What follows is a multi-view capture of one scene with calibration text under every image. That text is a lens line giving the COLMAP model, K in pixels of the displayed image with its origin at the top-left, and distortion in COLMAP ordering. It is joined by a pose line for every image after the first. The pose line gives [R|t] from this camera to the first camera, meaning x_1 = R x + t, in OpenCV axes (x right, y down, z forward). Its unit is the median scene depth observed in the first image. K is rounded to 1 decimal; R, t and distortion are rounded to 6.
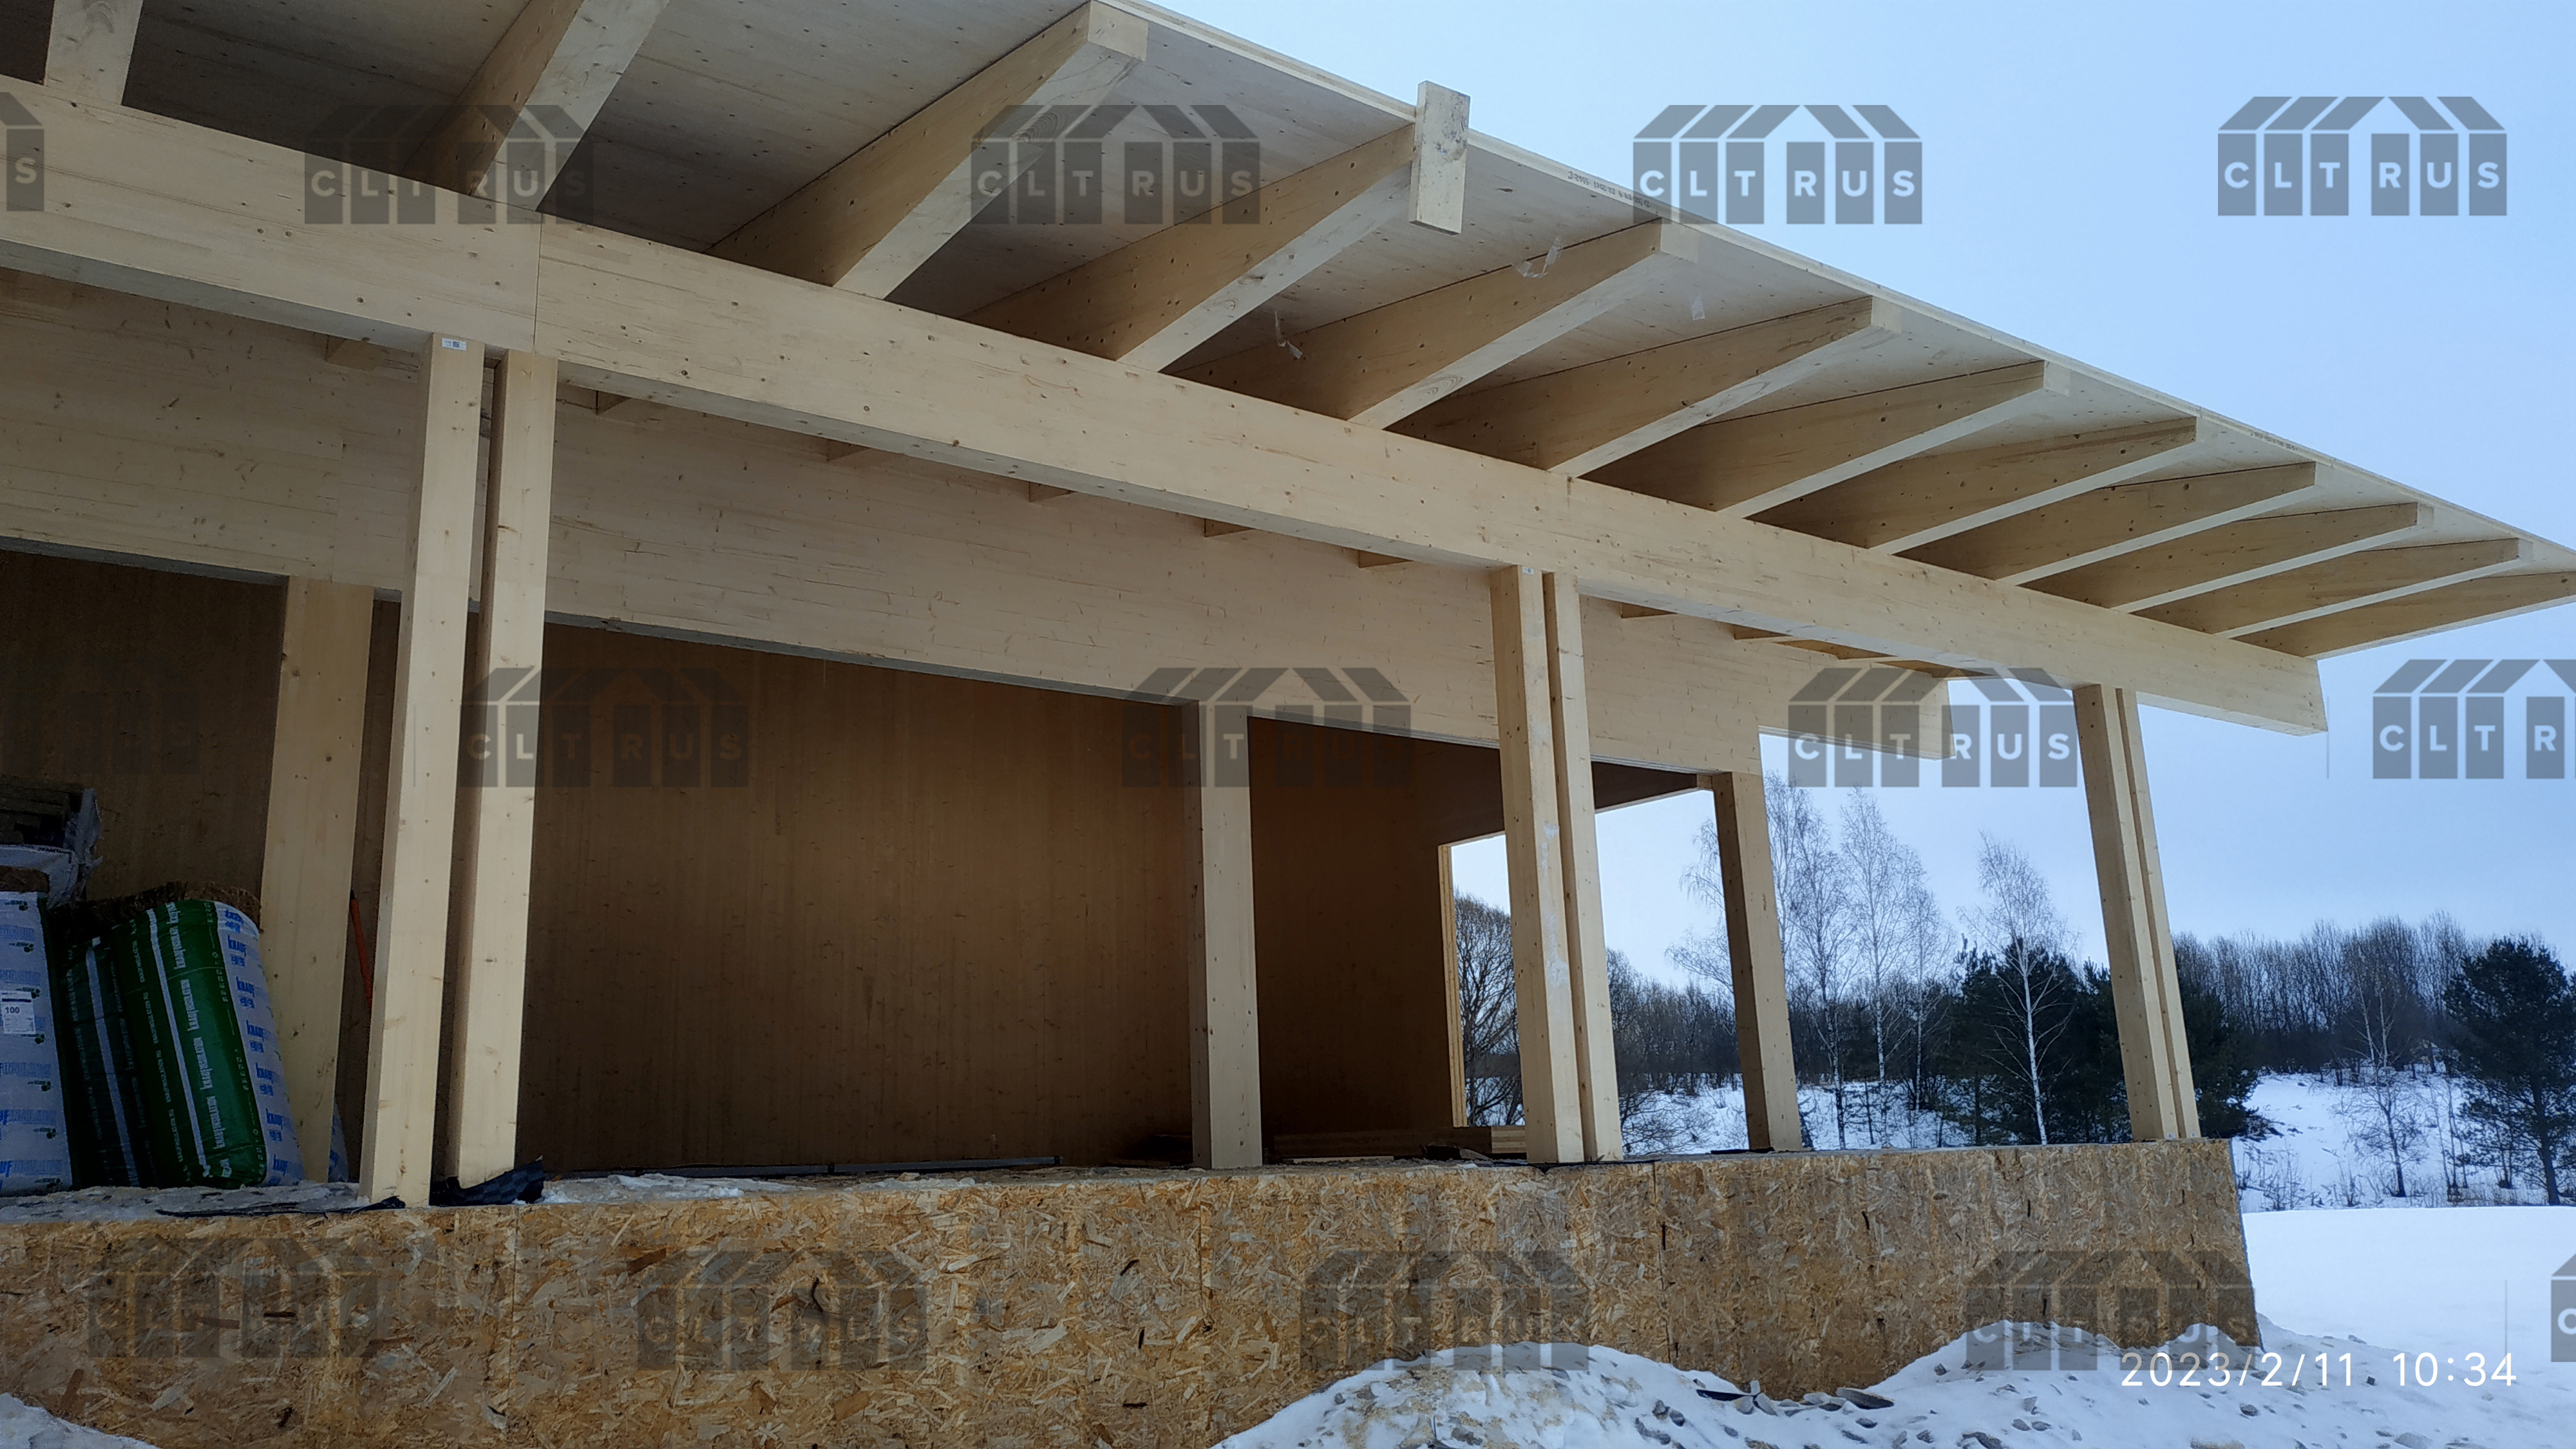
lens RADIAL K [[1855.6, 0, 1277.8], [0, 1855.6, 725.8], [0, 0, 1]] dist [0.021088, -0.027216]
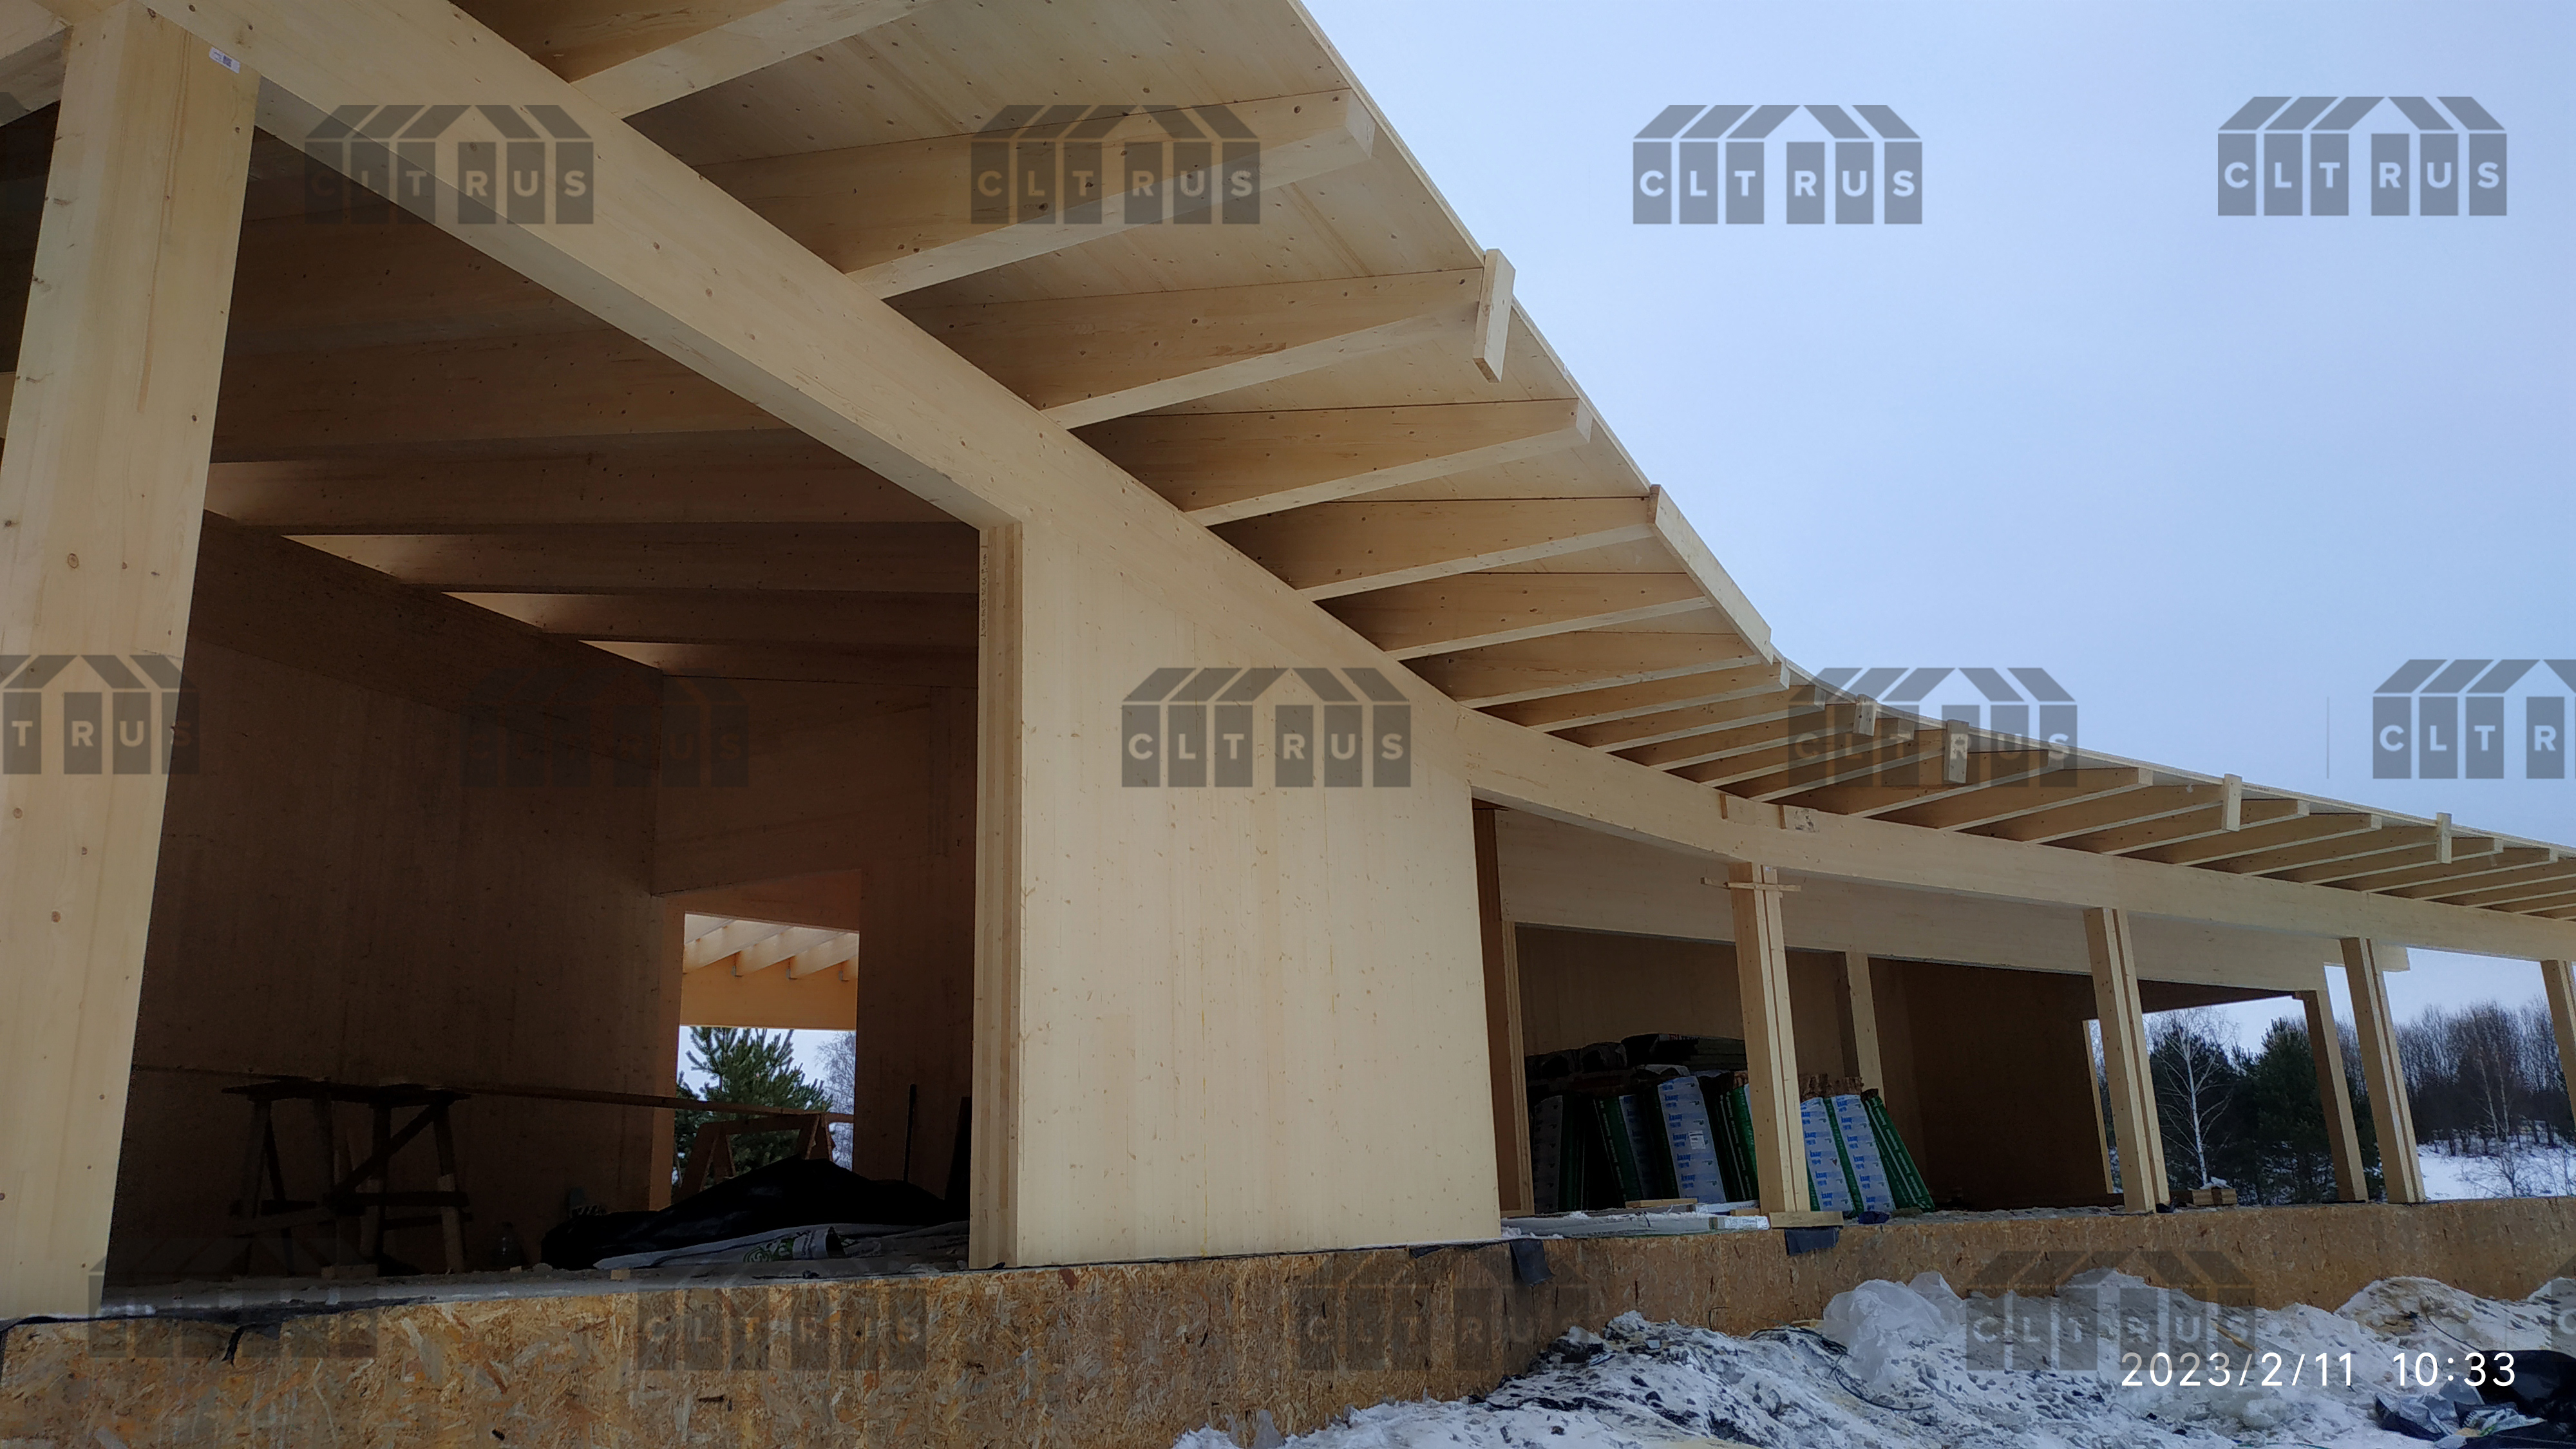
lens RADIAL K [[1842.3, 0, 1288.0], [0, 1842.3, 724.5], [0, 0, 1]] dist [0.002261, -0.001616]
pose [[0.999866, -0.005532, -0.015400, -0.145979], [0.004936, 0.999247, -0.038495, -0.034153], [0.015601, 0.038414, 0.999140, -0.164516]]
